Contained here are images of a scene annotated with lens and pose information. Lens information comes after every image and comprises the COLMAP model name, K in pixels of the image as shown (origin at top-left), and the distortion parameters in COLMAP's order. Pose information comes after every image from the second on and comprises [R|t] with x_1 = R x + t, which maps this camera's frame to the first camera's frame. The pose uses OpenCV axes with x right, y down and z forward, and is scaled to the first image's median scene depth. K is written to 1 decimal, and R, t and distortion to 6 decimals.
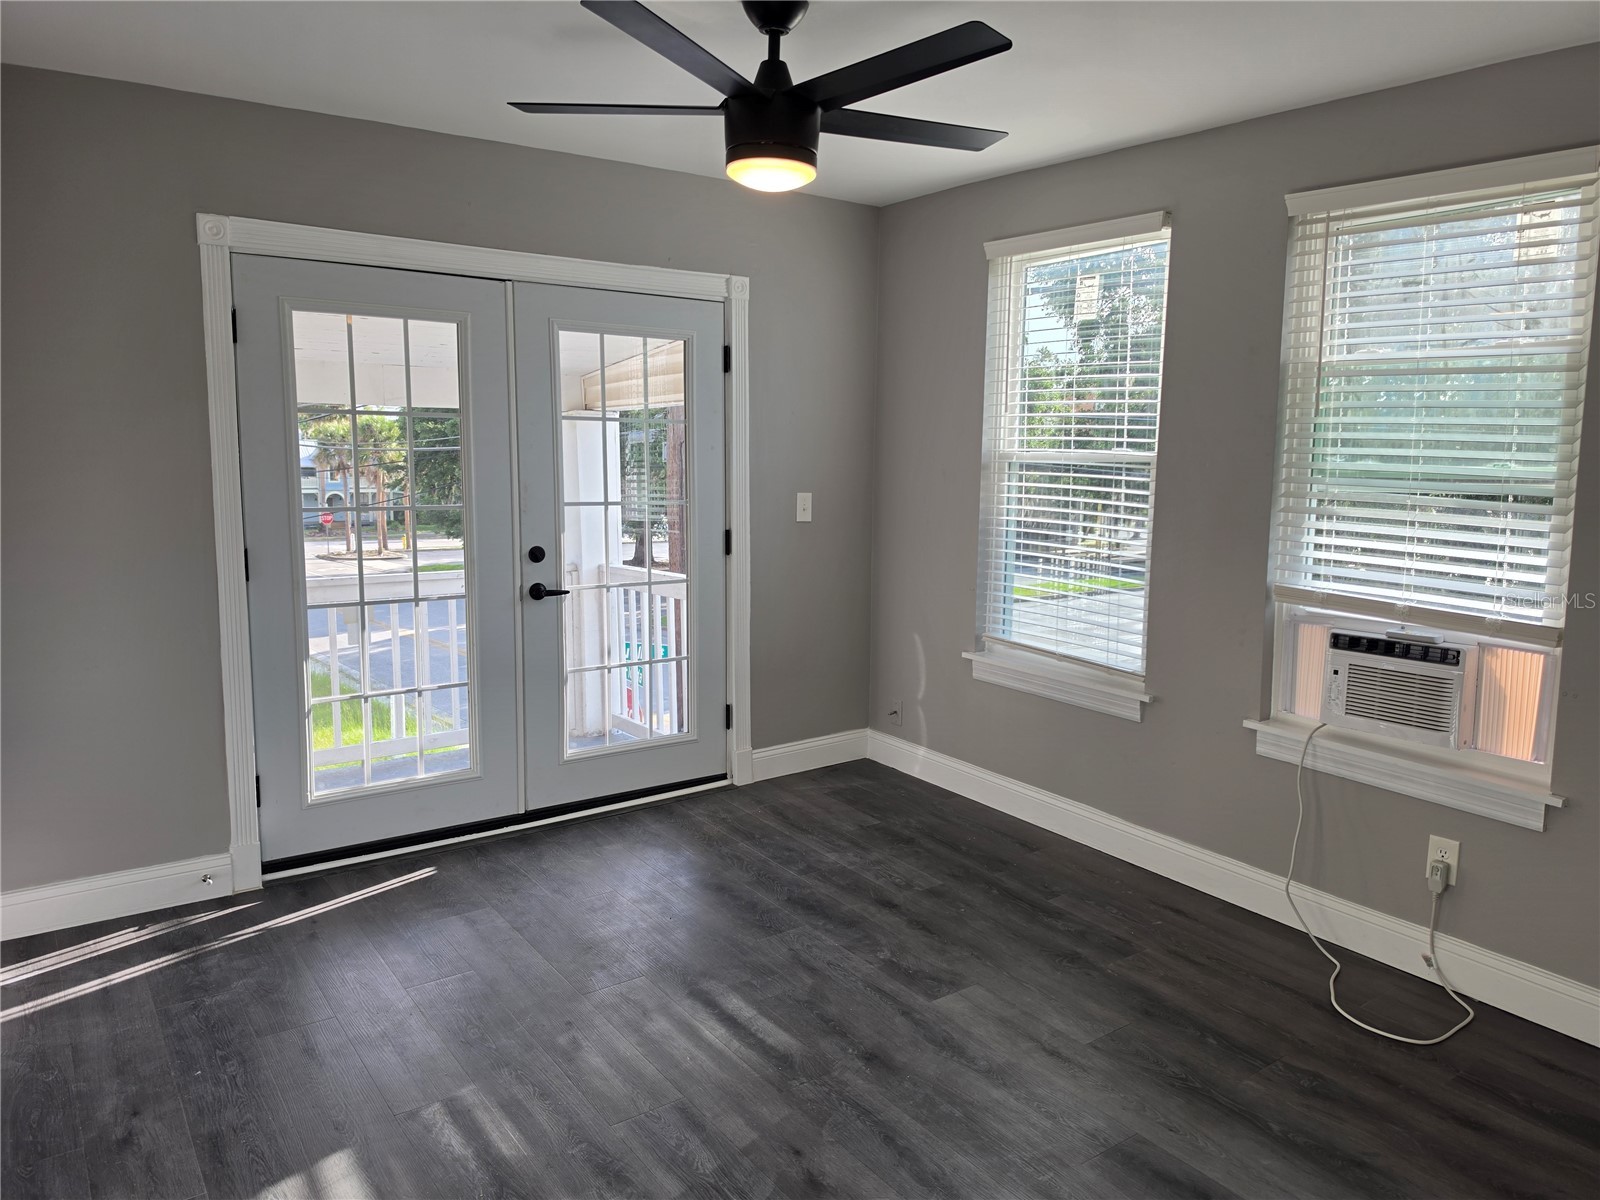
lens RADIAL K [[1086.8, 0, 803.9], [0, 1086.8, 583.9], [0, 0, 1]] dist [0.080400, -0.100991]
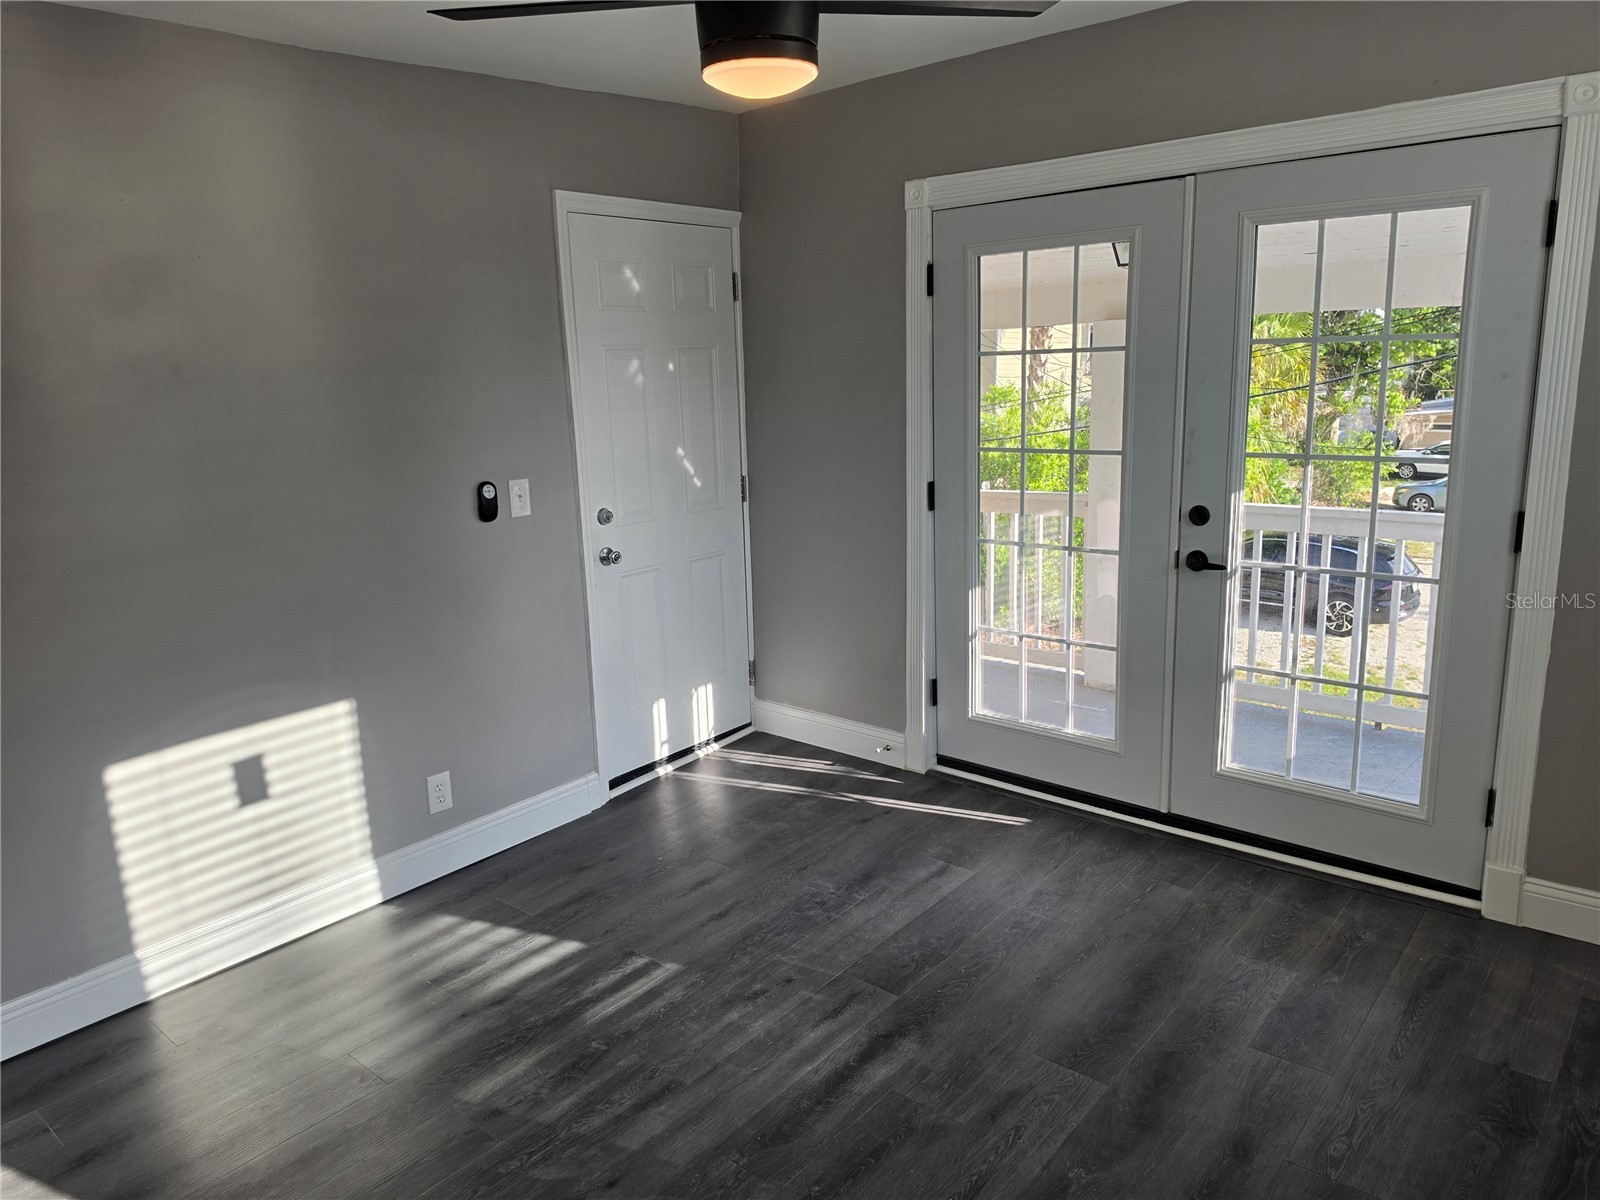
lens RADIAL K [[1102.3, 0, 807.9], [0, 1102.3, 589.0], [0, 0, 1]] dist [0.098462, -0.164671]
pose [[0.236410, 0.187559, -0.953379, 0.570599], [-0.077144, 0.981718, 0.174005, -0.111771], [0.968586, 0.032411, 0.246557, 0.607368]]
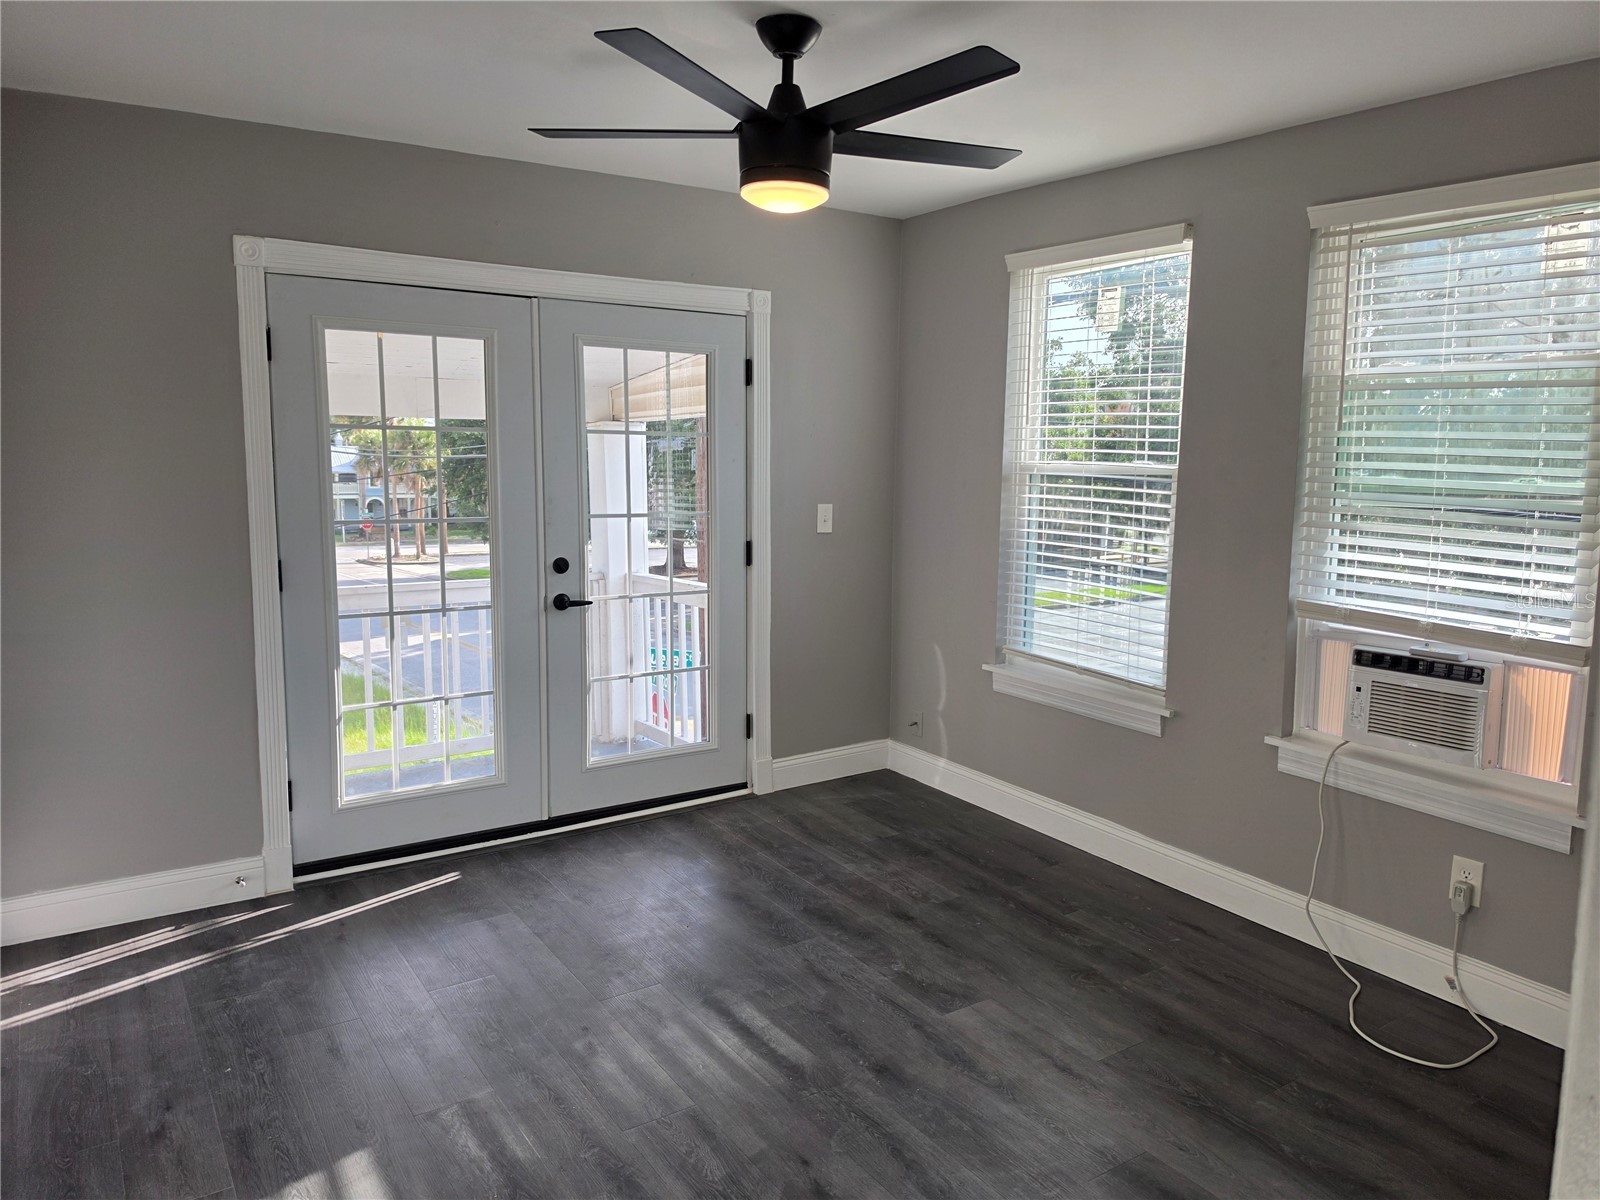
lens RADIAL K [[1086.6, 0, 790.4], [0, 1086.6, 587.7], [0, 0, 1]] dist [0.086379, -0.114998]
pose [[0.999140, 0.004140, -0.041247, 0.013408], [-0.004207, 0.999990, -0.001537, -0.006782], [0.041240, 0.001709, 0.999148, -0.008704]]
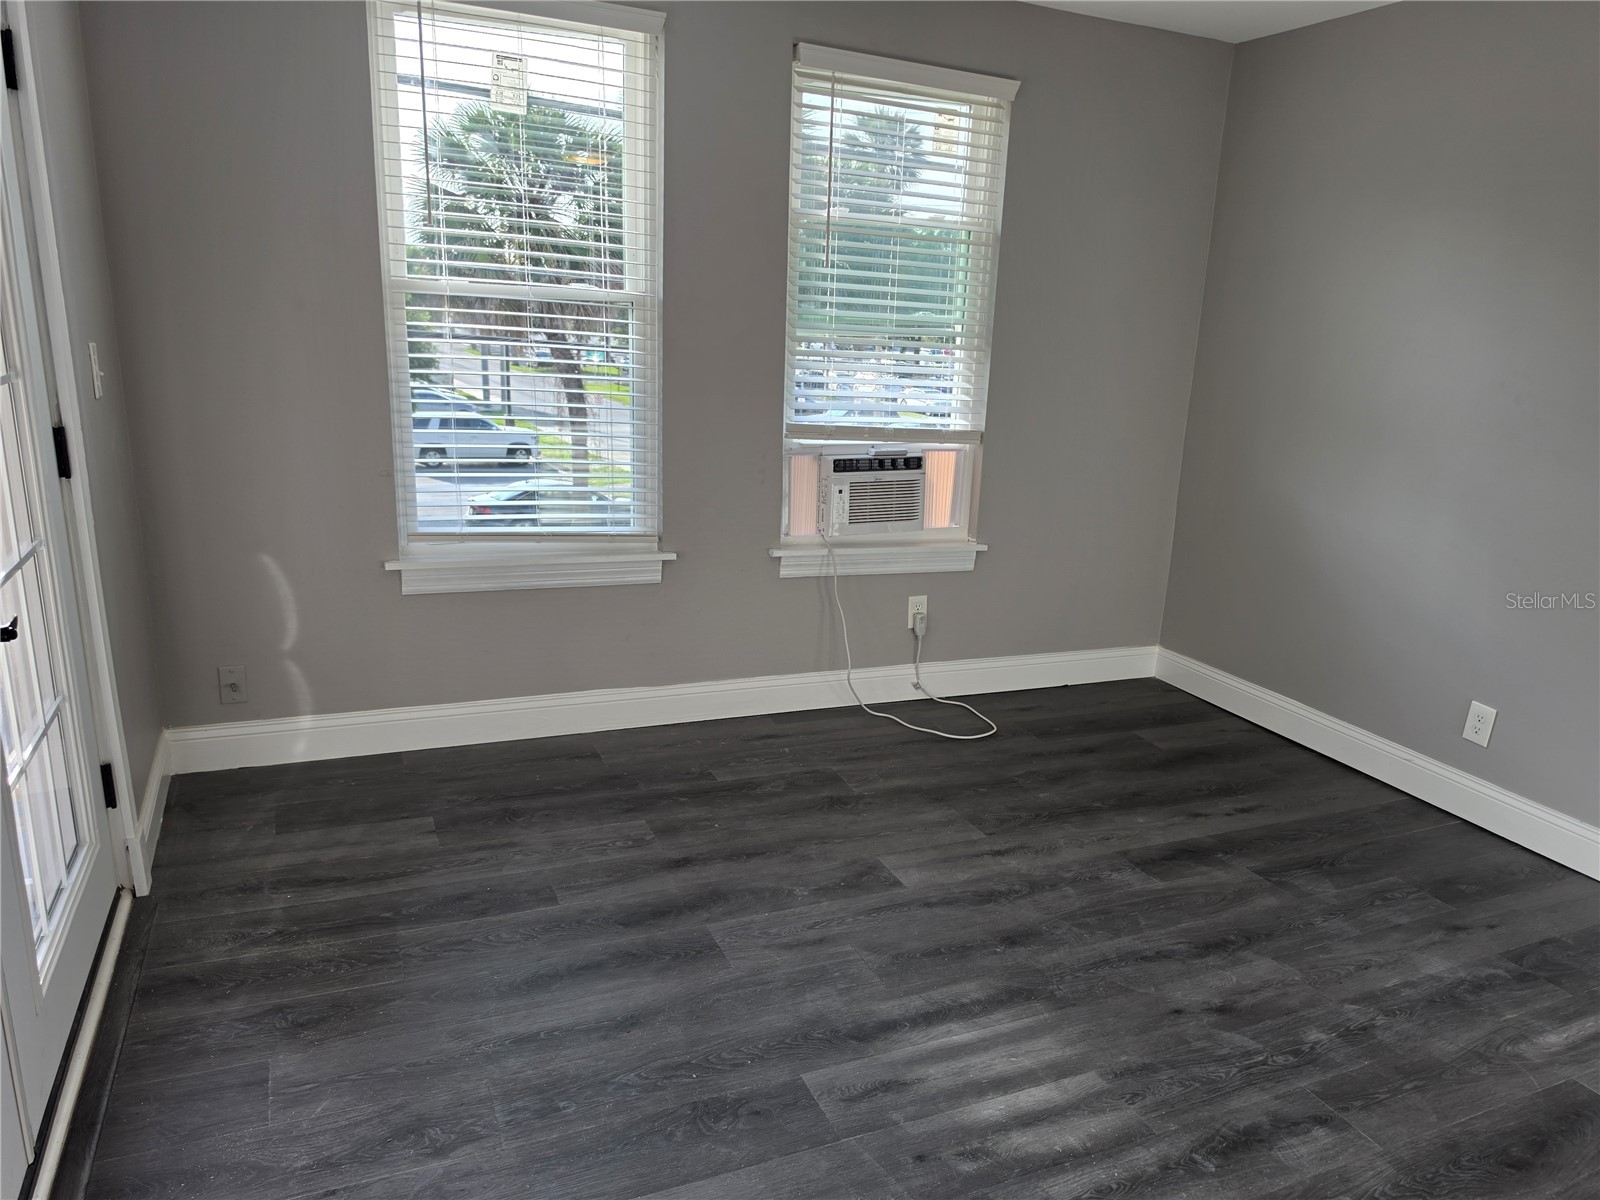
lens RADIAL K [[1088.9, 0, 810.3], [0, 1088.9, 600.8], [0, 0, 1]] dist [0.098858, -0.145953]
pose [[0.207780, -0.253238, 0.944827, -0.641052], [0.076958, 0.967145, 0.242296, -0.090105], [-0.975143, 0.022368, 0.220443, 0.733236]]
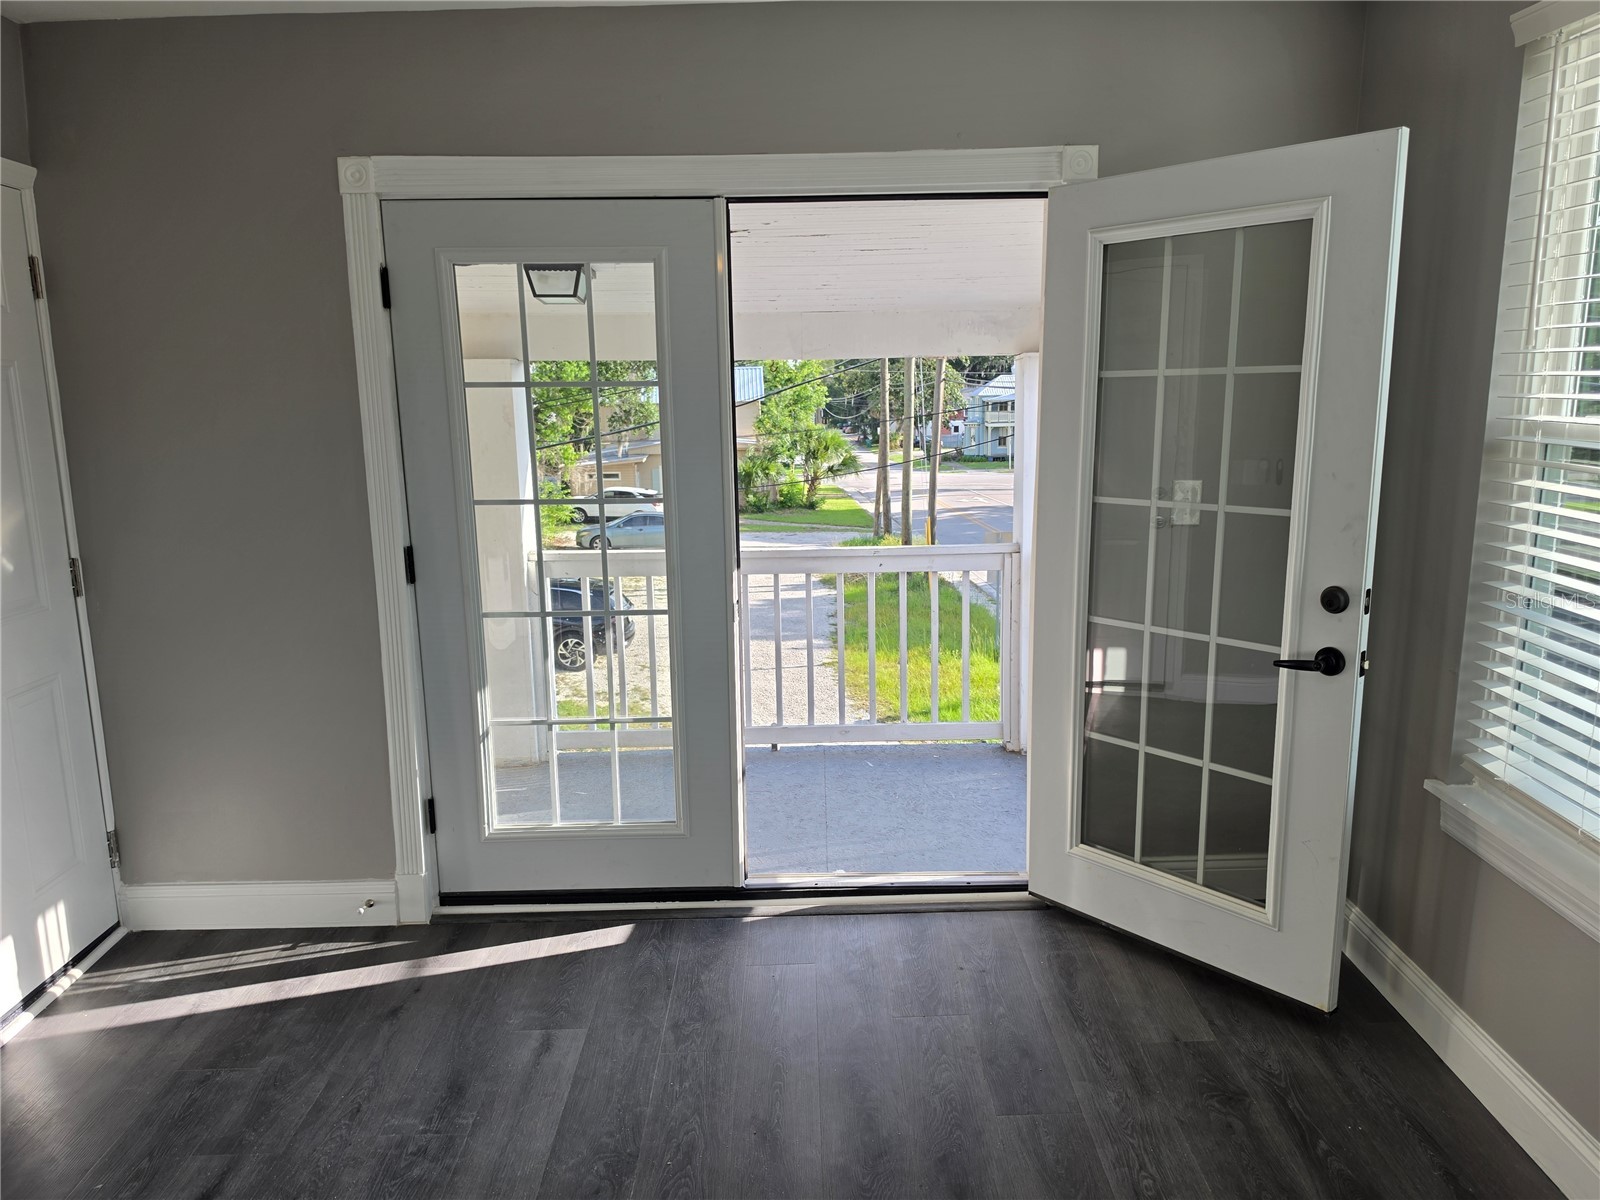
lens RADIAL K [[1100.3, 0, 822.9], [0, 1100.3, 598.6], [0, 0, 1]] dist [0.092264, -0.128181]
pose [[0.820785, 0.089901, -0.564119, 0.269549], [-0.047904, 0.994892, 0.088852, -0.086053], [0.569225, -0.045905, 0.820899, 0.464205]]
